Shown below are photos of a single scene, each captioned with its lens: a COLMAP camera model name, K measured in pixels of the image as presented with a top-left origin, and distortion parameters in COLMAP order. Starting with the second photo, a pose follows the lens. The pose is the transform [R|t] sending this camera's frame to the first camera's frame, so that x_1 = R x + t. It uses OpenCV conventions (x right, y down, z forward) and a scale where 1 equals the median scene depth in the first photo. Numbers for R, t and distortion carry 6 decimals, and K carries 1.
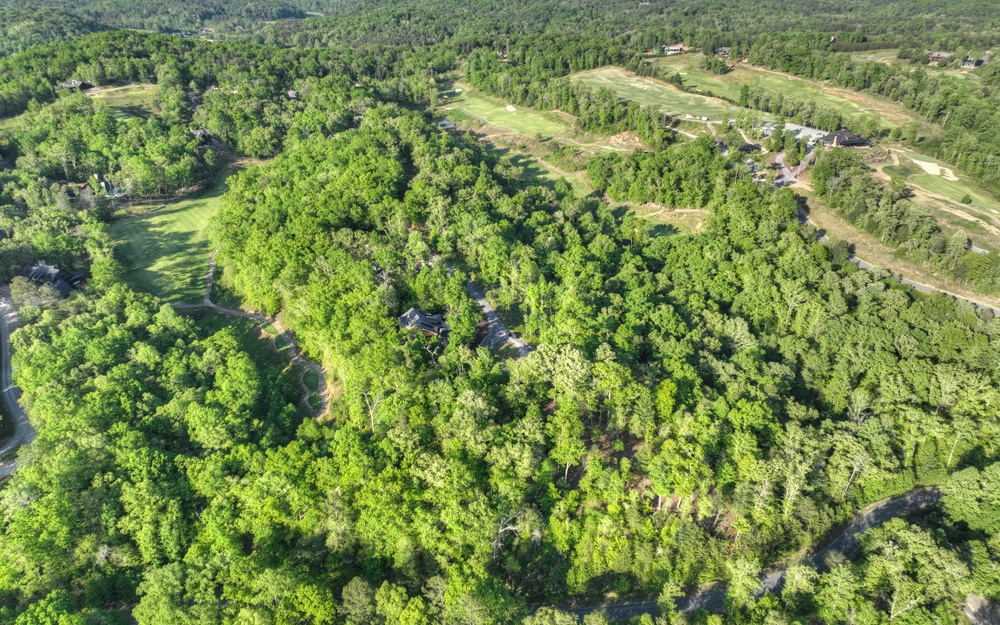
lens RADIAL K [[703.1, 0, 499.1], [0, 703.1, 311.1], [0, 0, 1]] dist [-0.003167, 0.021567]
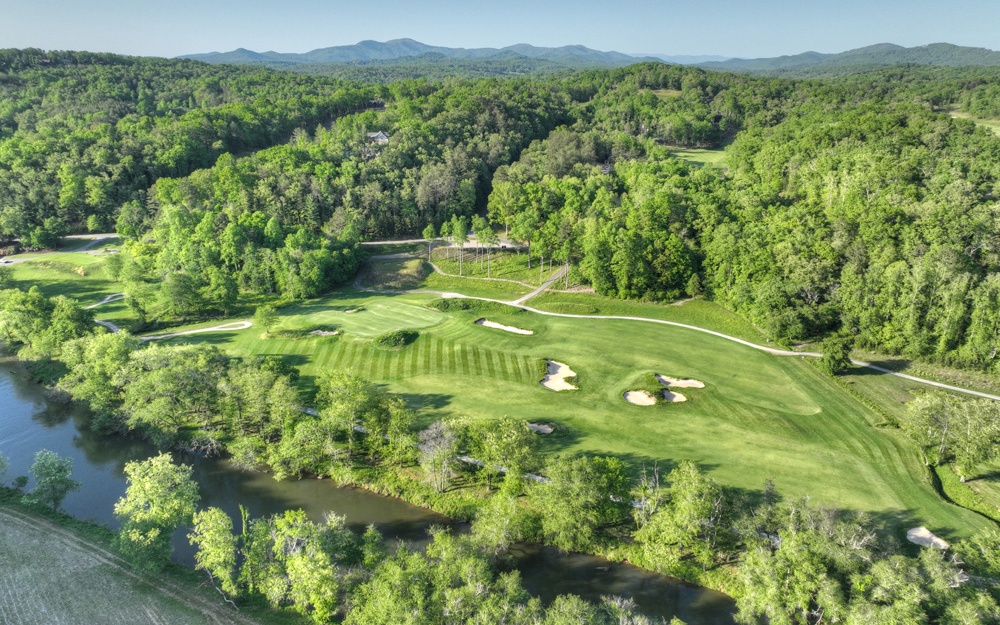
lens RADIAL K [[703.1, 0, 499.1], [0, 703.1, 311.1], [0, 0, 1]] dist [-0.003167, 0.021567]
pose [[0.823807, 0.188759, -0.534520, -0.000816], [-0.252115, 0.966544, -0.047239, 0.239129], [0.507720, 0.173676, 0.843834, -0.195973]]
